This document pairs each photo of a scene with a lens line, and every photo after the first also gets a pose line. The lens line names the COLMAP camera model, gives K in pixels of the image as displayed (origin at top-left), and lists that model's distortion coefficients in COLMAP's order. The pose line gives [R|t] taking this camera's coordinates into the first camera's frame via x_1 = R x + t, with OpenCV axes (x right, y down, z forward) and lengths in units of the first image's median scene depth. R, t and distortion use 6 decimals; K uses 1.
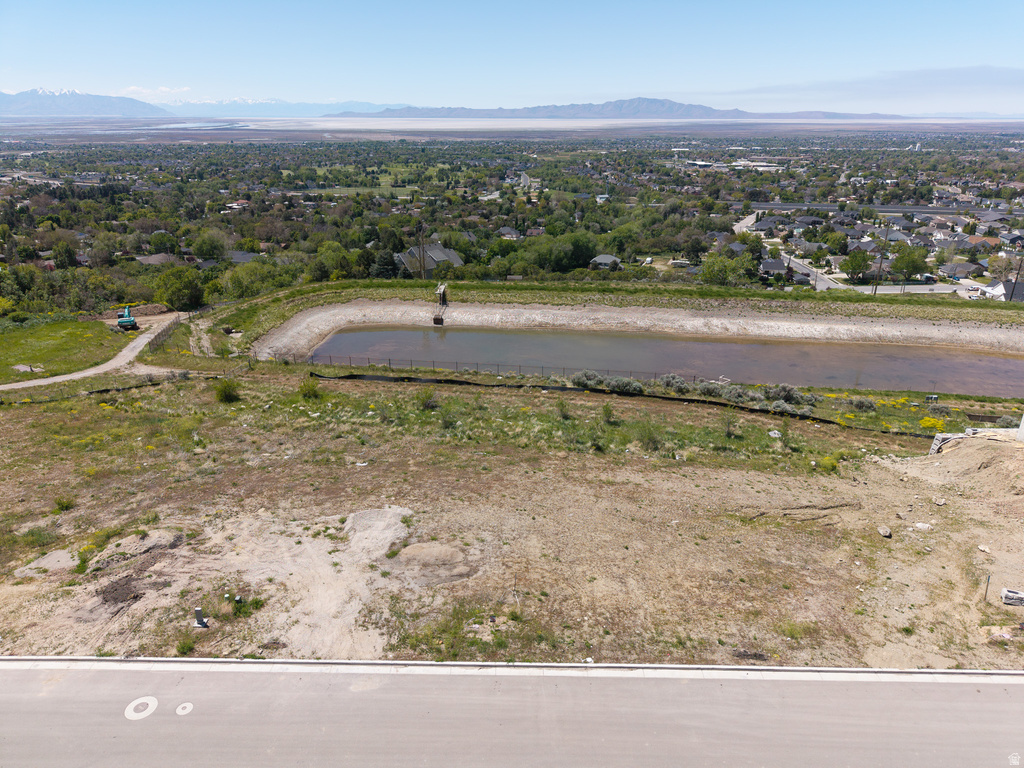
lens RADIAL K [[698.0, 0, 513.7], [0, 698.0, 385.7], [0, 0, 1]] dist [0.038751, -0.027700]
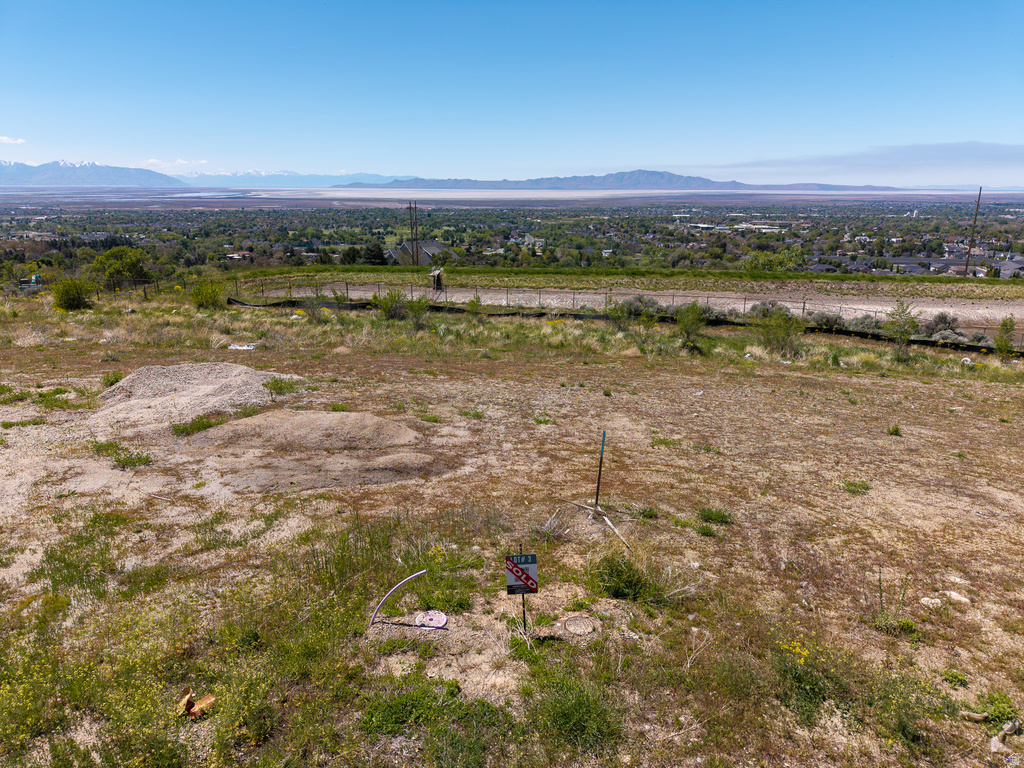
lens RADIAL K [[698.0, 0, 514.0], [0, 698.0, 390.4], [0, 0, 1]] dist [0.038751, -0.027700]
pose [[0.999983, 0.003914, -0.004251, -0.007935], [-0.004255, 0.996499, -0.083498, 0.076029], [0.003909, 0.083515, 0.996499, 0.206406]]
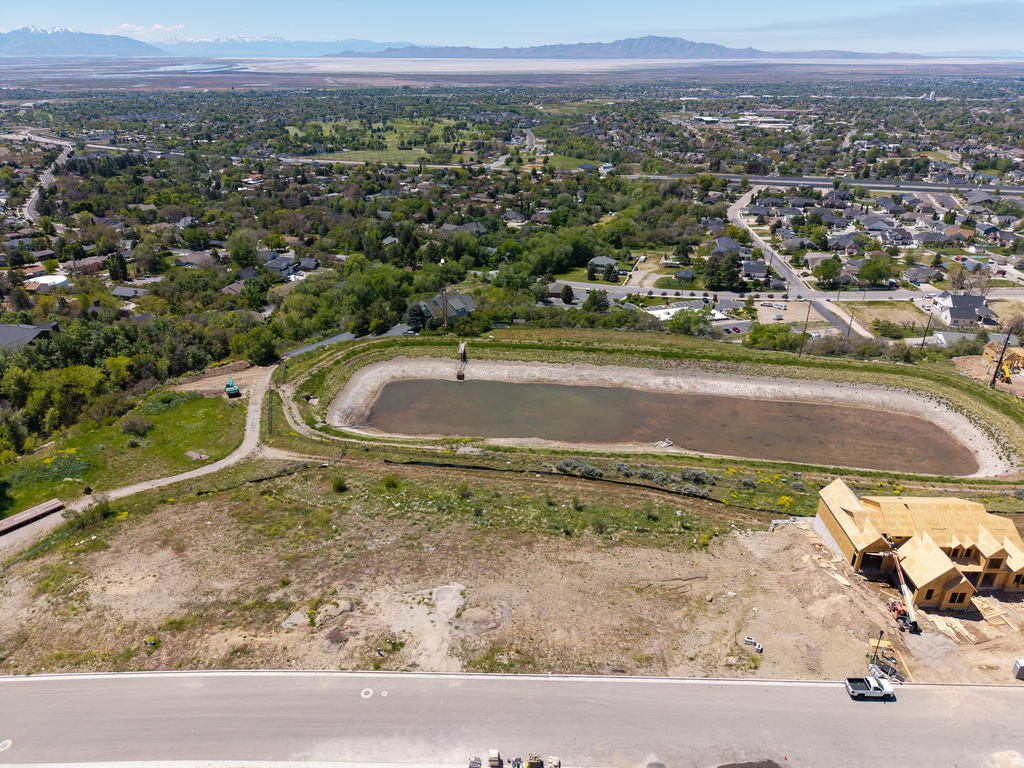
lens RADIAL K [[698.0, 0, 513.8], [0, 698.0, 381.5], [0, 0, 1]] dist [0.038751, -0.027700]
pose [[0.999971, 0.001879, -0.007356, 0.000991], [-0.001393, 0.997845, 0.065600, -0.176640], [0.007463, -0.065588, 0.997819, -0.307129]]
